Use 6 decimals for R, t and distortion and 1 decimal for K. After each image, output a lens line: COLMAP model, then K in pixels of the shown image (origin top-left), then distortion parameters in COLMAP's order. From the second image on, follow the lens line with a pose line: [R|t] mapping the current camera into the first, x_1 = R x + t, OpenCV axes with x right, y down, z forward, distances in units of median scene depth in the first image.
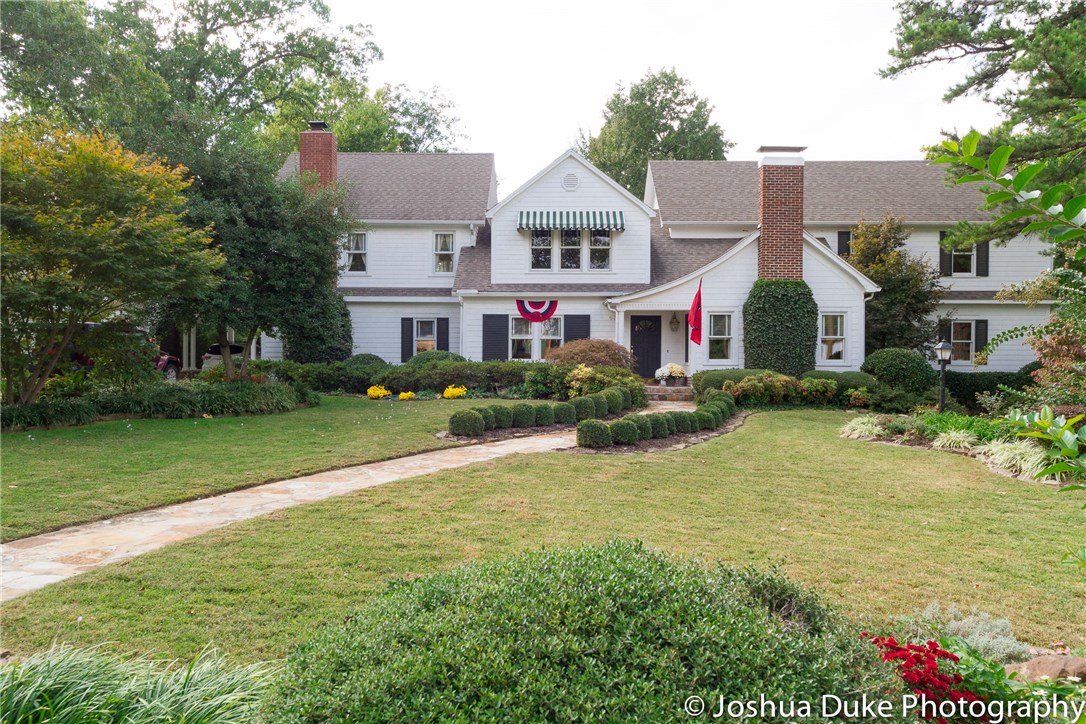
lens RADIAL K [[727.3, 0, 544.4], [0, 727.3, 363.5], [0, 0, 1]] dist [0.001593, 0.009007]
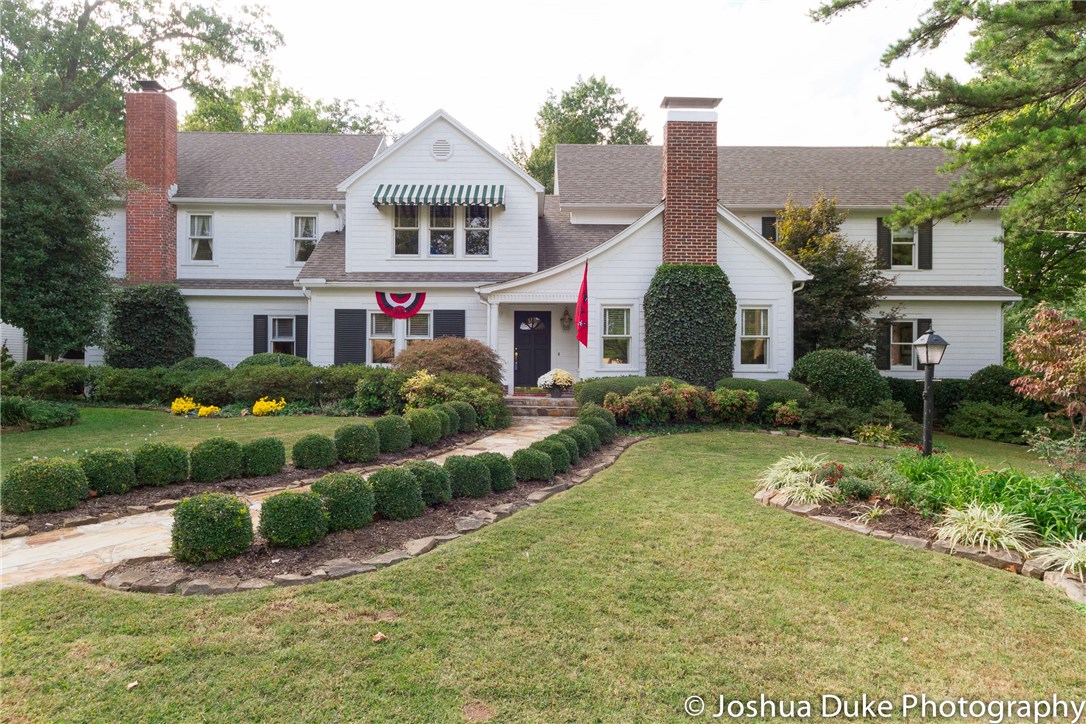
lens RADIAL K [[626.0, 0, 540.3], [0, 626.0, 360.7], [0, 0, 1]] dist [0.003737, -0.000088]
pose [[0.999417, 0.000399, 0.034152, 0.124210], [0.000030, 0.999921, -0.012558, -0.000701], [-0.034155, 0.012552, 0.999338, 0.289186]]
